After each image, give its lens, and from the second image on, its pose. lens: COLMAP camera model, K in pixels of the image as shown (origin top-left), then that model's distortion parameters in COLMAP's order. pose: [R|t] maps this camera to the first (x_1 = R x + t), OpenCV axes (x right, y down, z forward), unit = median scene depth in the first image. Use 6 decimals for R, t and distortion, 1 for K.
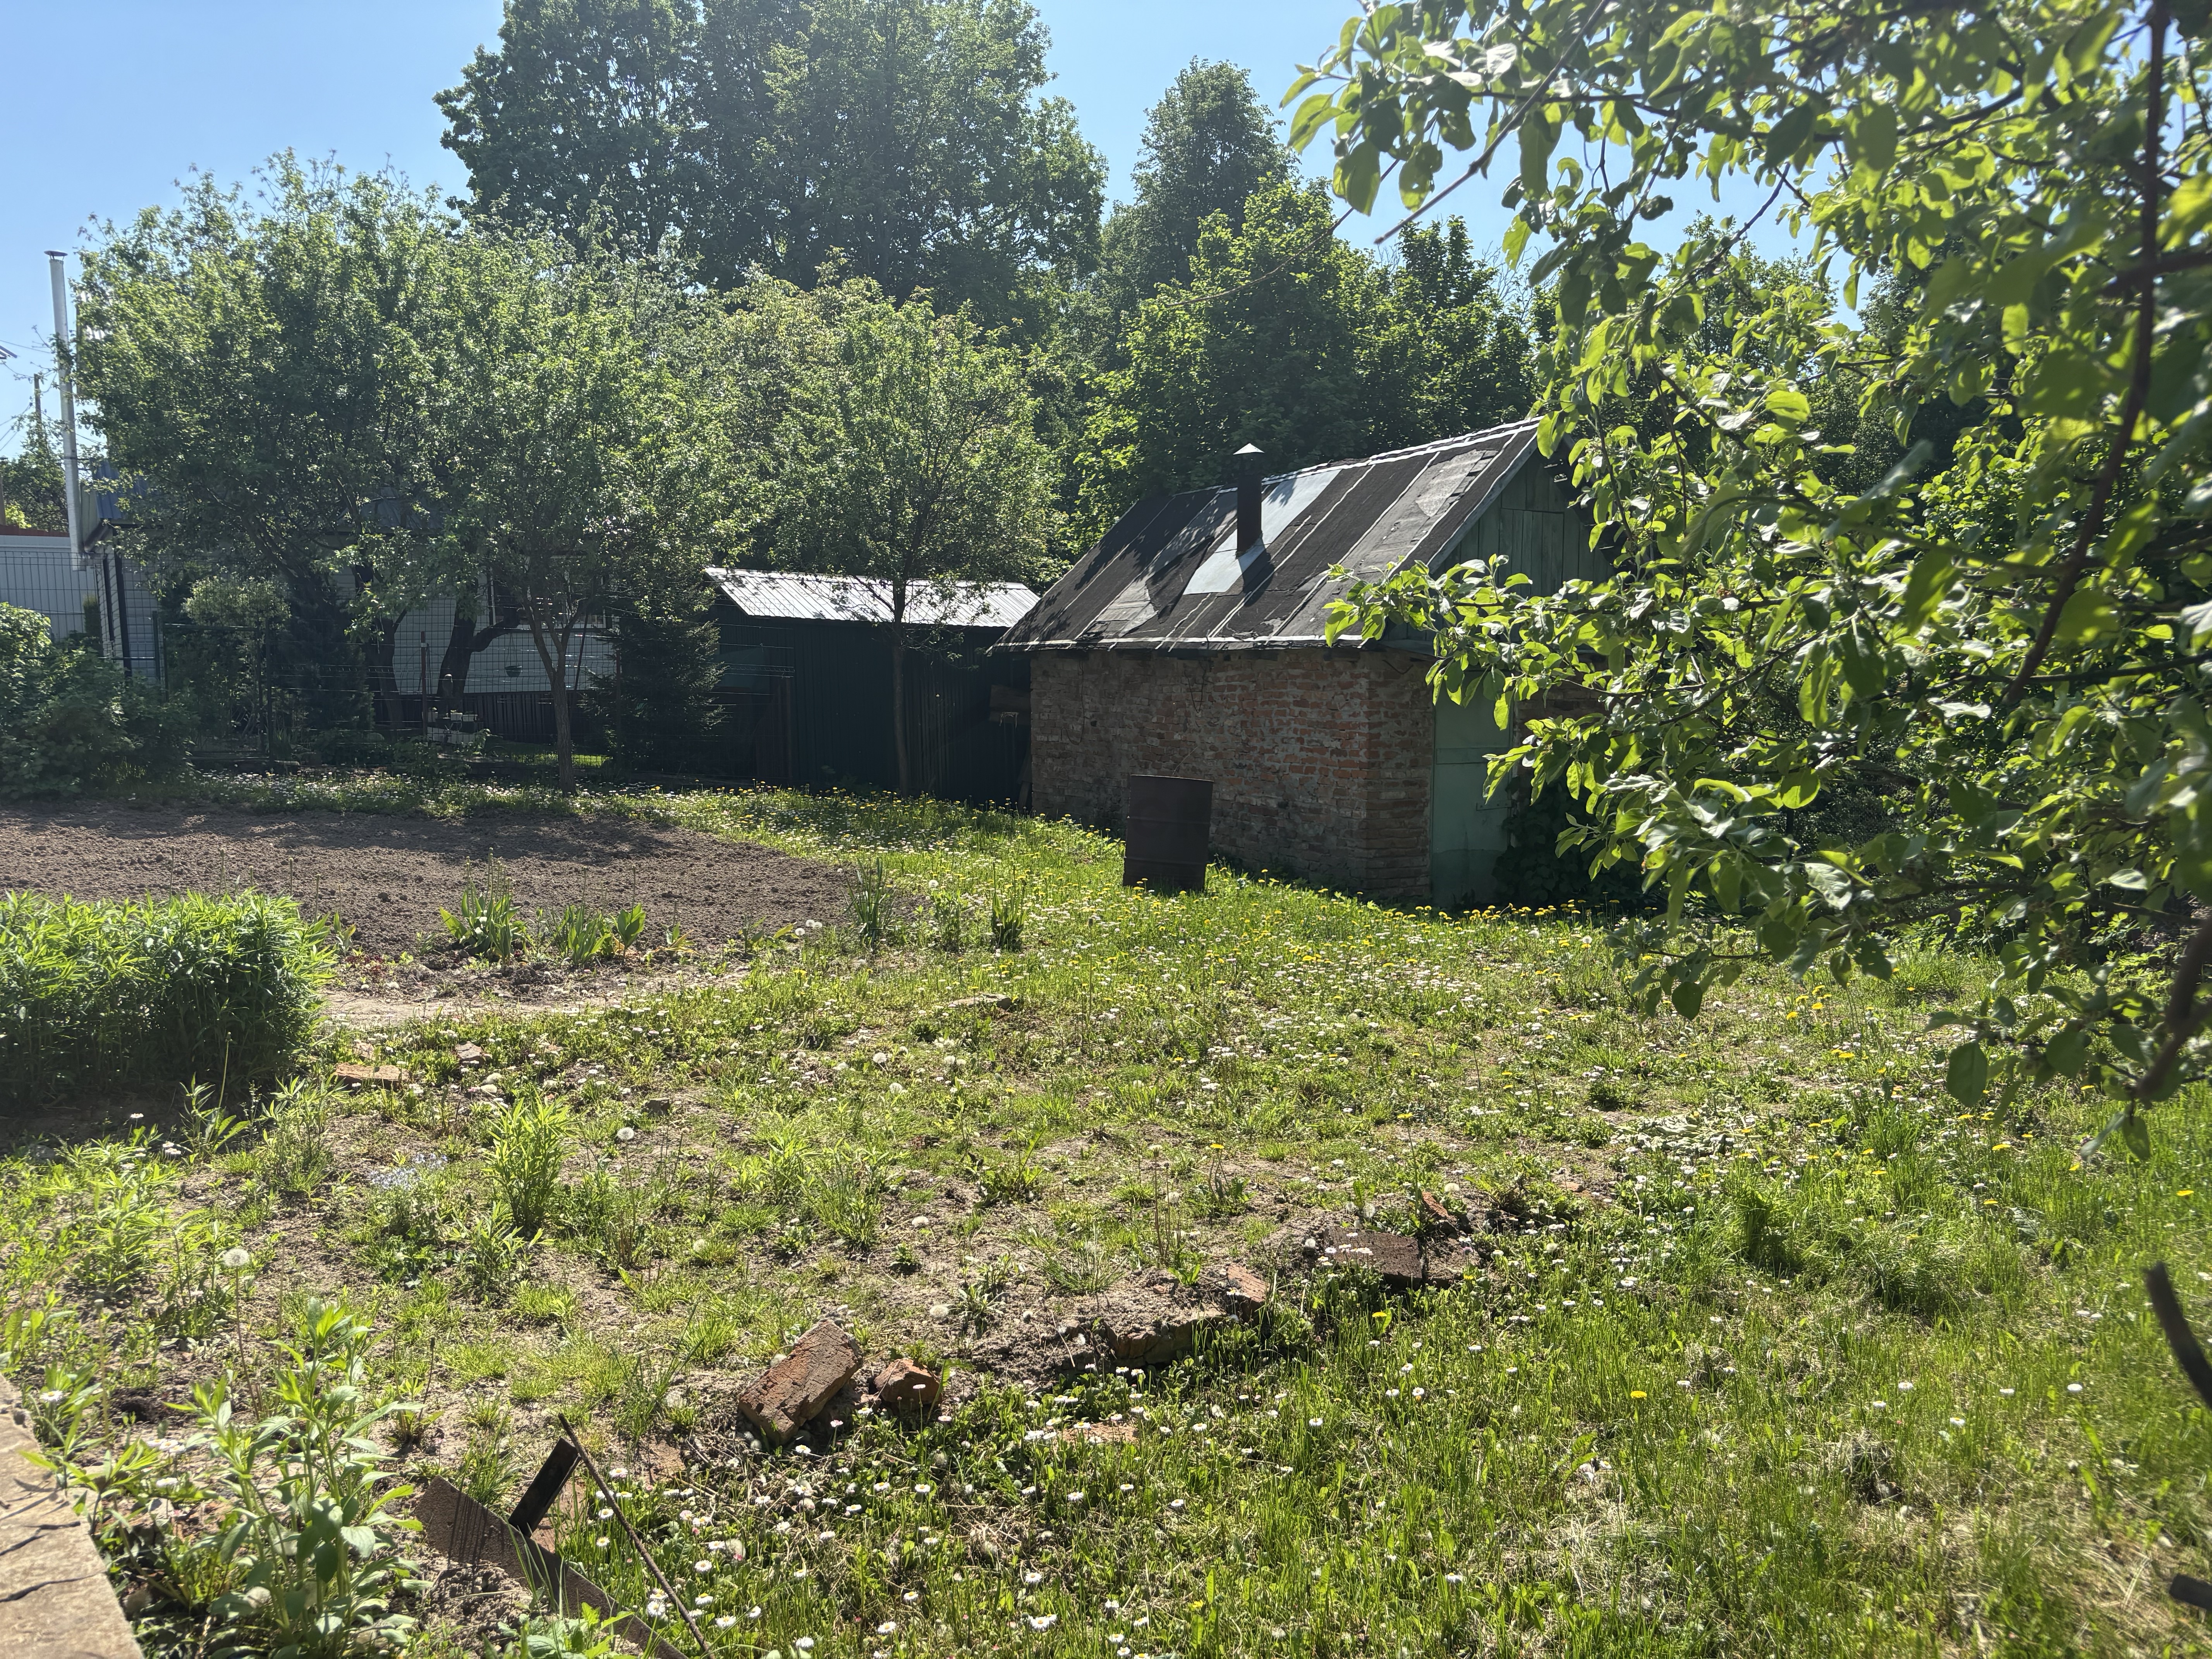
lens RADIAL K [[1681.5, 0, 1100.1], [0, 1681.5, 834.7], [0, 0, 1]] dist [-0.000342, -0.003428]
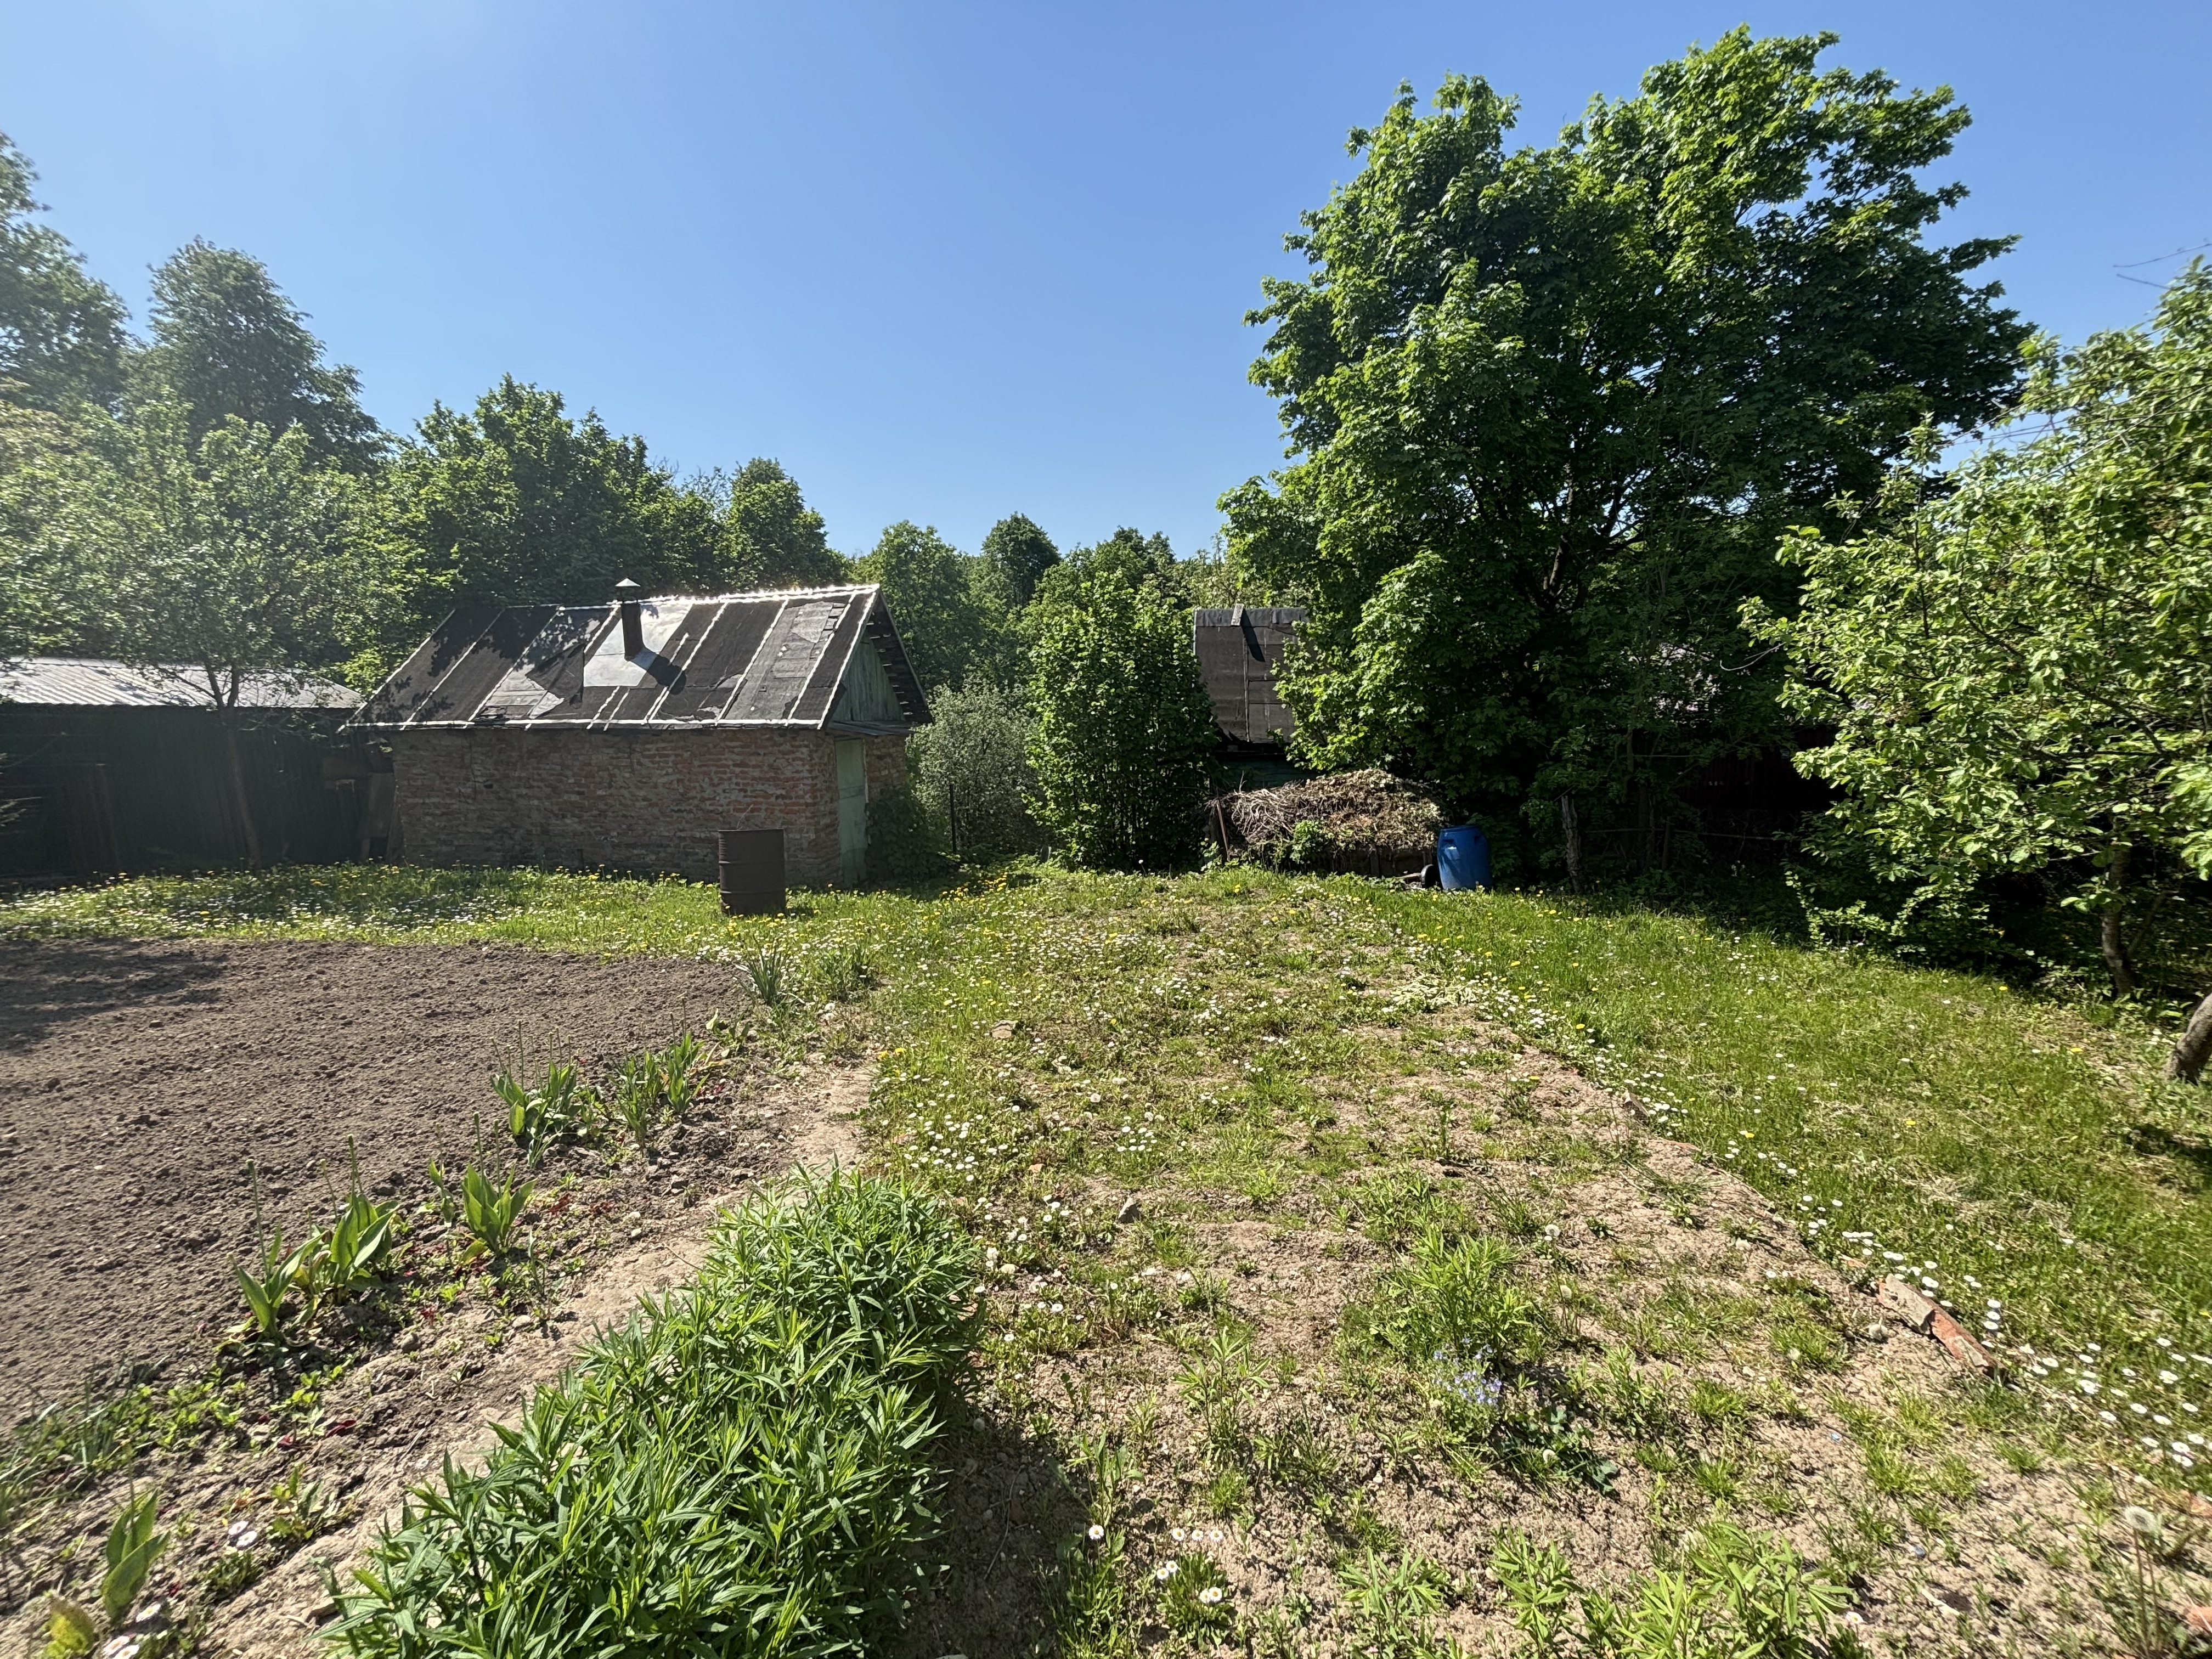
lens RADIAL K [[879.3, 0, 1098.3], [0, 879.3, 827.7], [0, 0, 1]] dist [-0.004280, 0.001258]
pose [[0.638335, -0.116427, 0.760903, -0.219185], [0.087318, 0.993067, 0.078699, -0.046590], [-0.764790, 0.016204, 0.644076, 0.215082]]
